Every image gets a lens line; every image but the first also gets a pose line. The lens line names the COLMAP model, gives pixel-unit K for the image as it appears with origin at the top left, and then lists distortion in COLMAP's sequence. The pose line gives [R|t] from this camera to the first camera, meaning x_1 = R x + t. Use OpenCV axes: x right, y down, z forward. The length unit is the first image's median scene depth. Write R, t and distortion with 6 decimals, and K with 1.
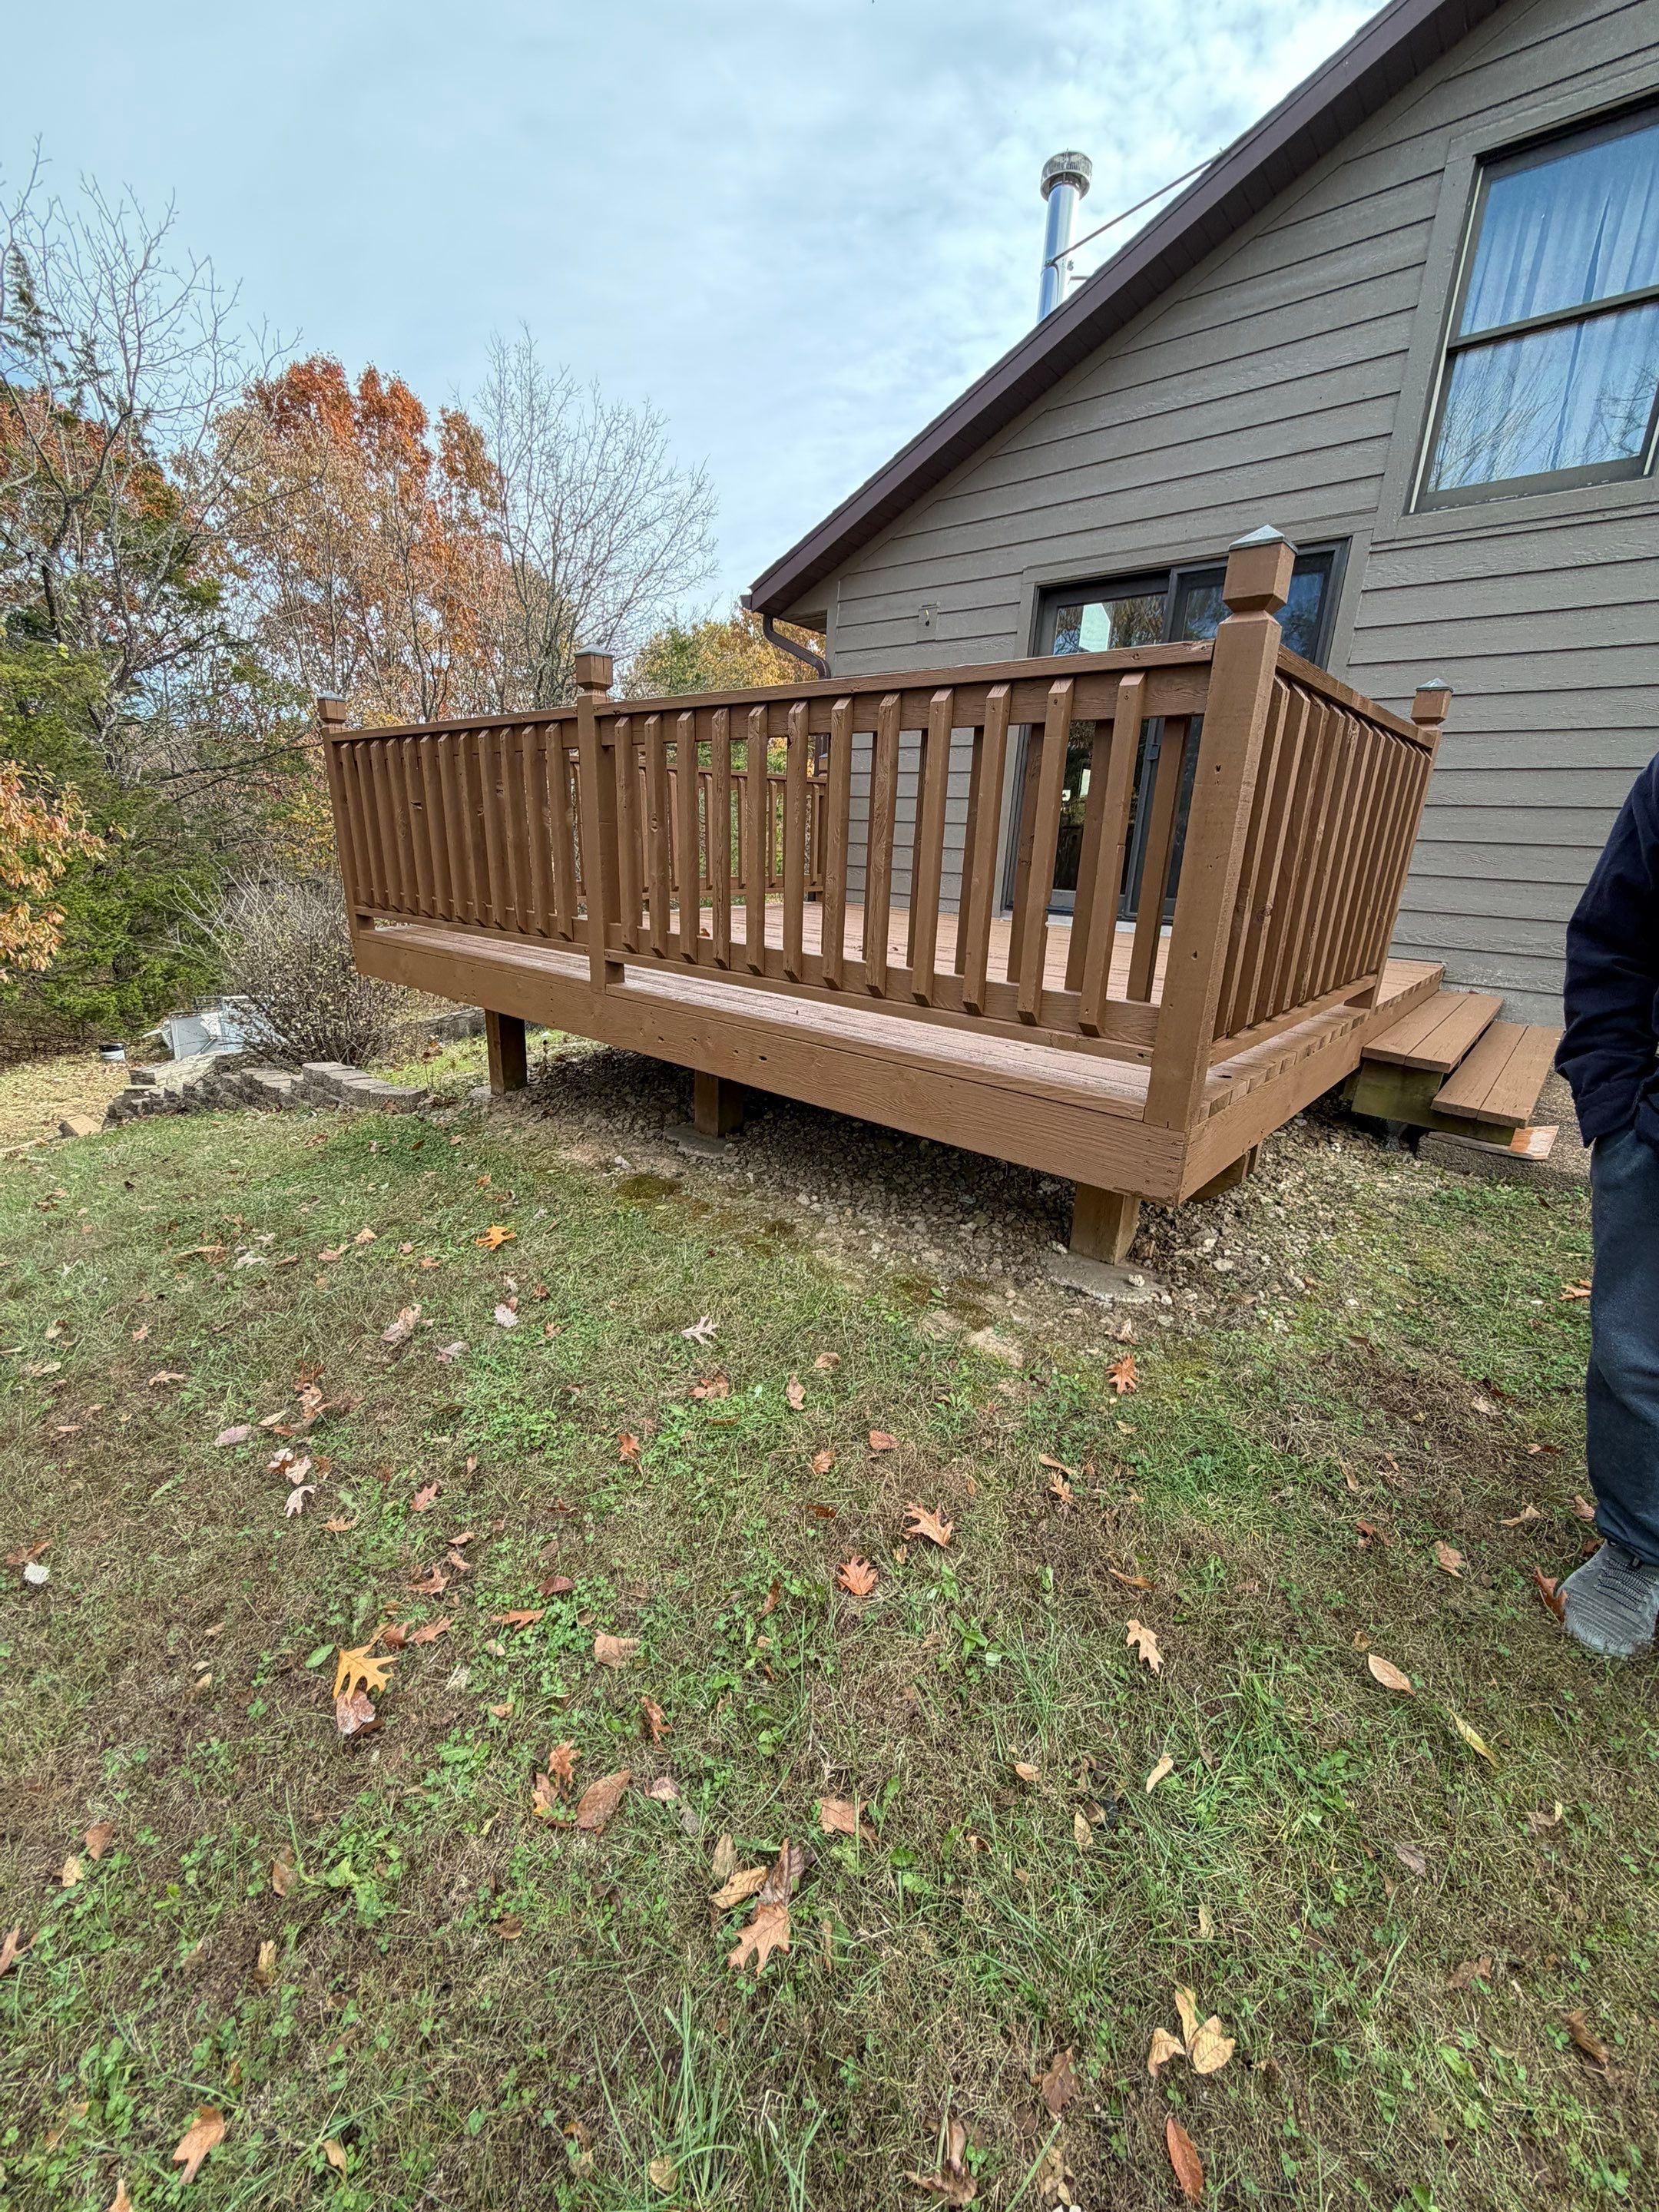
lens RADIAL K [[879.3, 0, 837.6], [0, 879.3, 1110.7], [0, 0, 1]] dist [-0.002444, 0.000238]
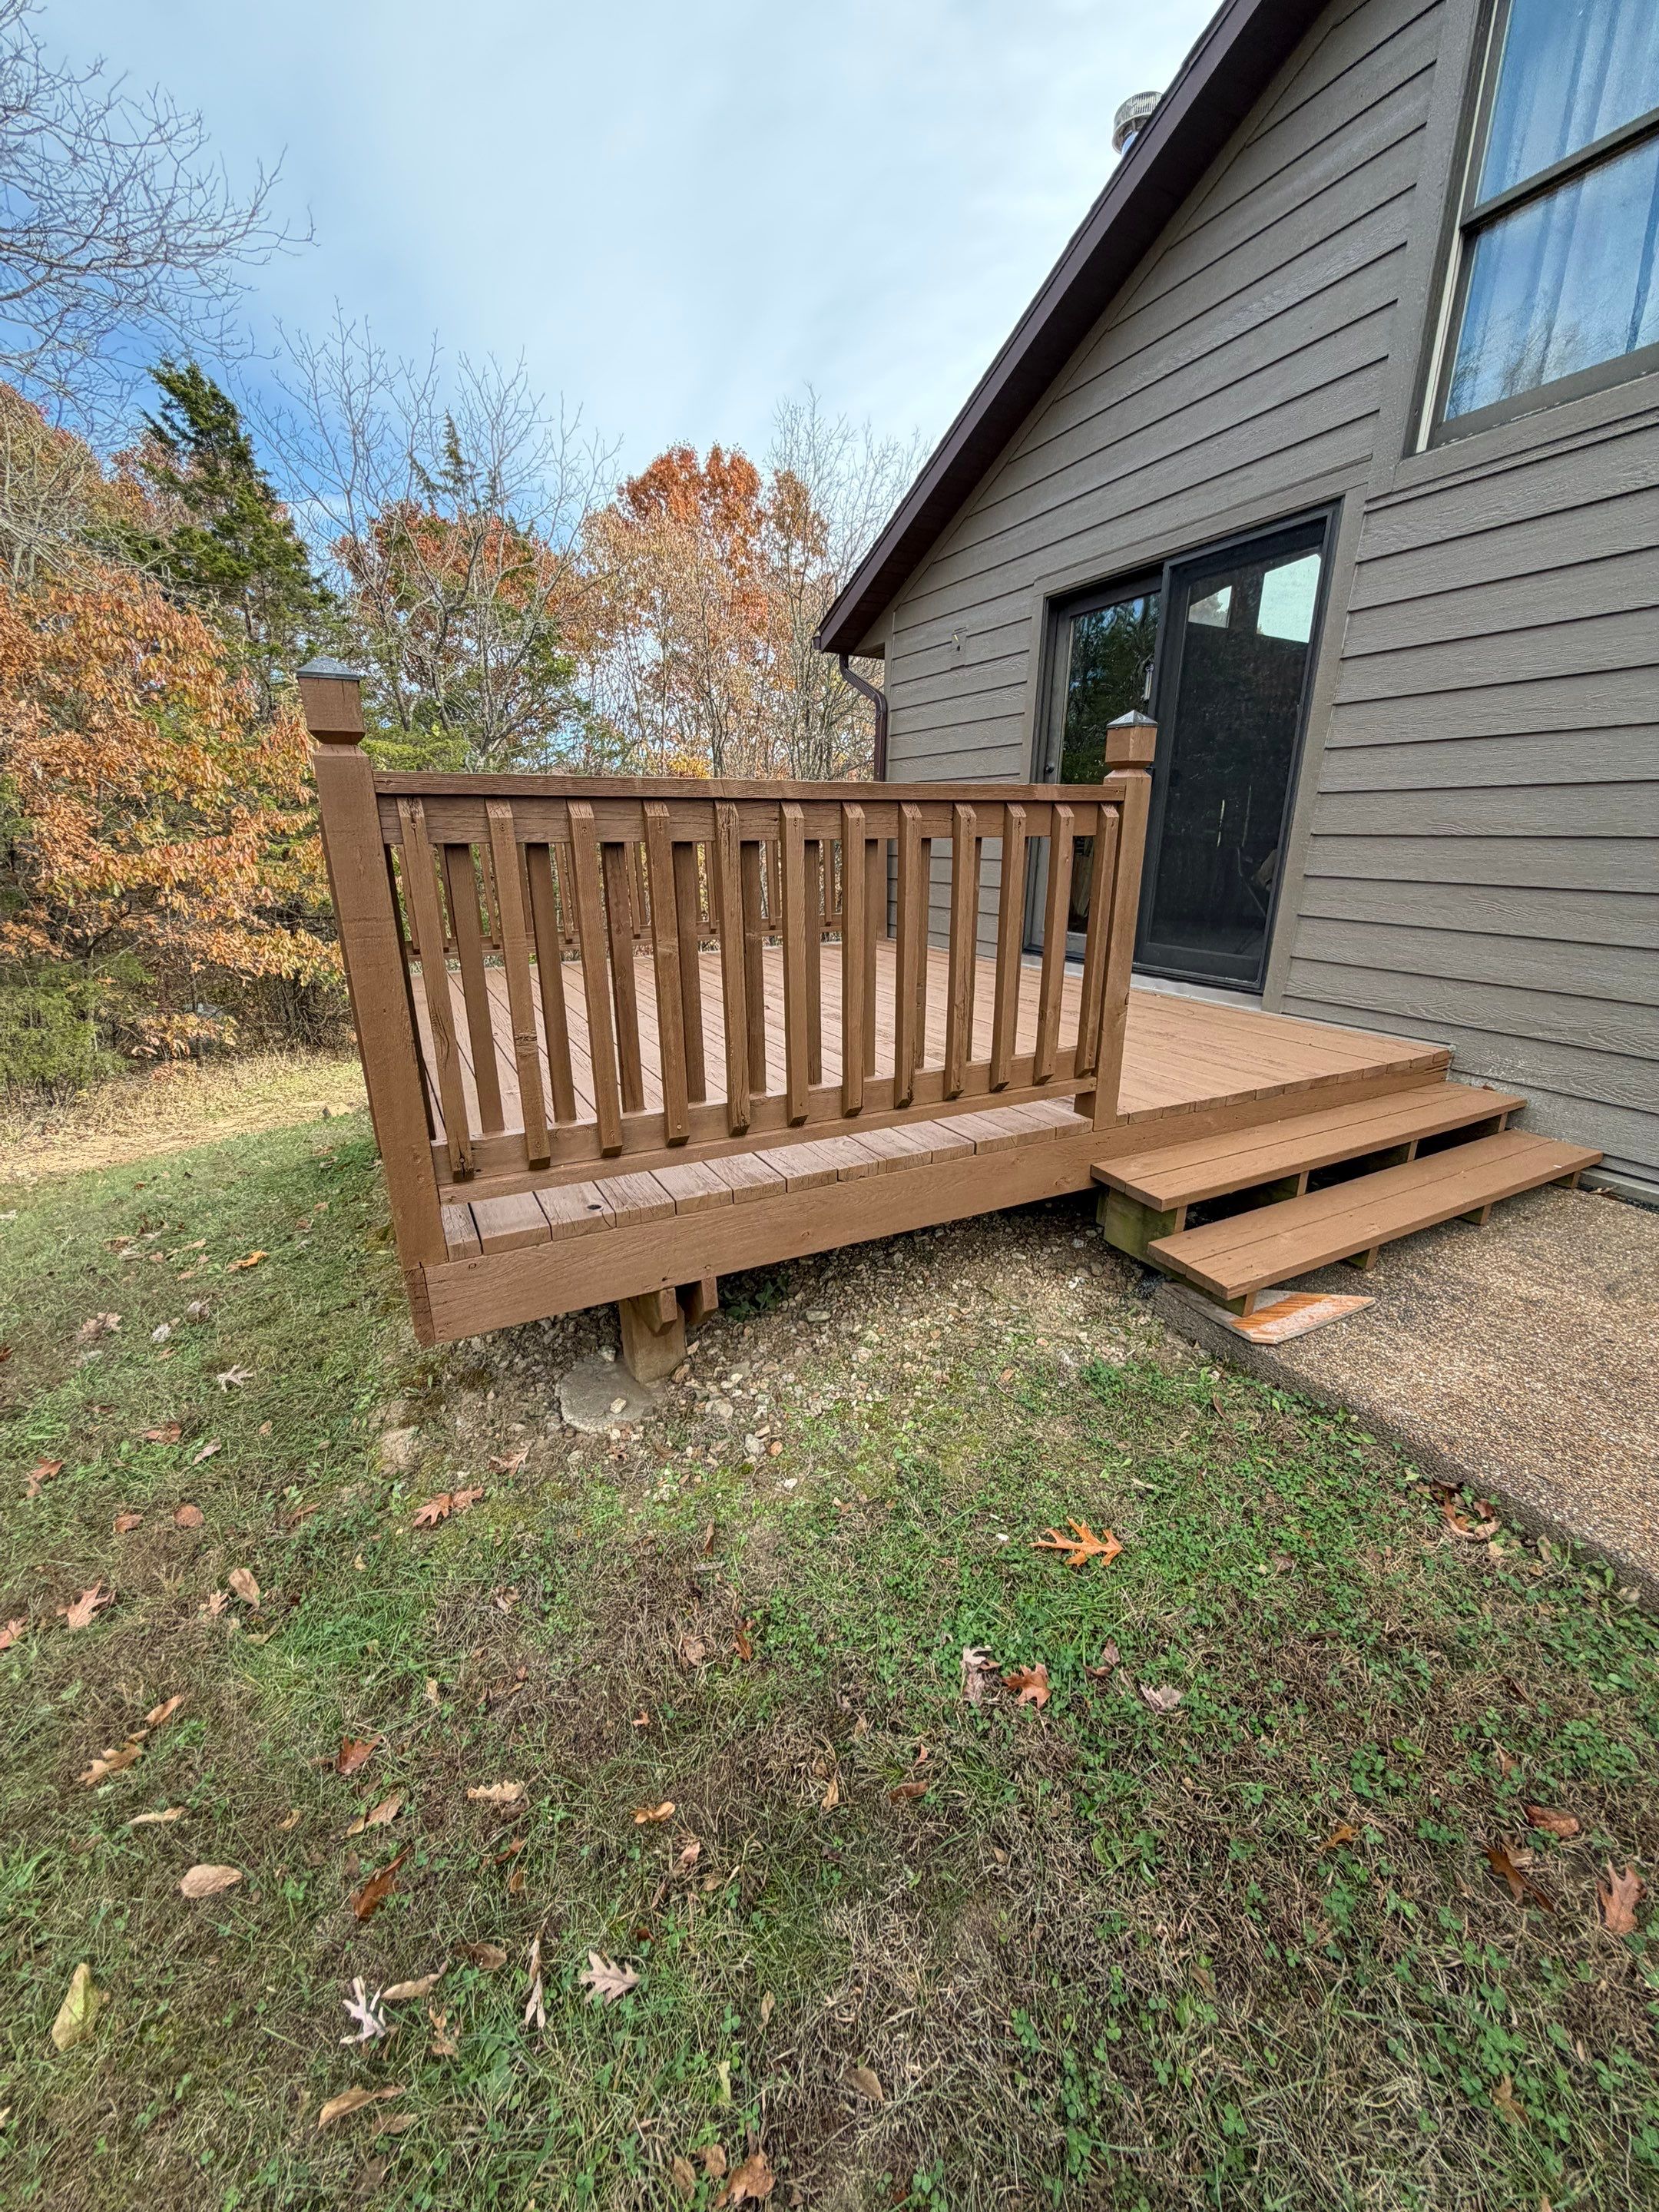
lens RADIAL K [[879.3, 0, 828.1], [0, 879.3, 1112.4], [0, 0, 1]] dist [-0.002444, 0.000238]
pose [[0.925732, 0.072583, -0.371149, 0.329545], [-0.074336, 0.997187, 0.009600, -0.054470], [0.370802, 0.018702, 0.928524, 0.078030]]
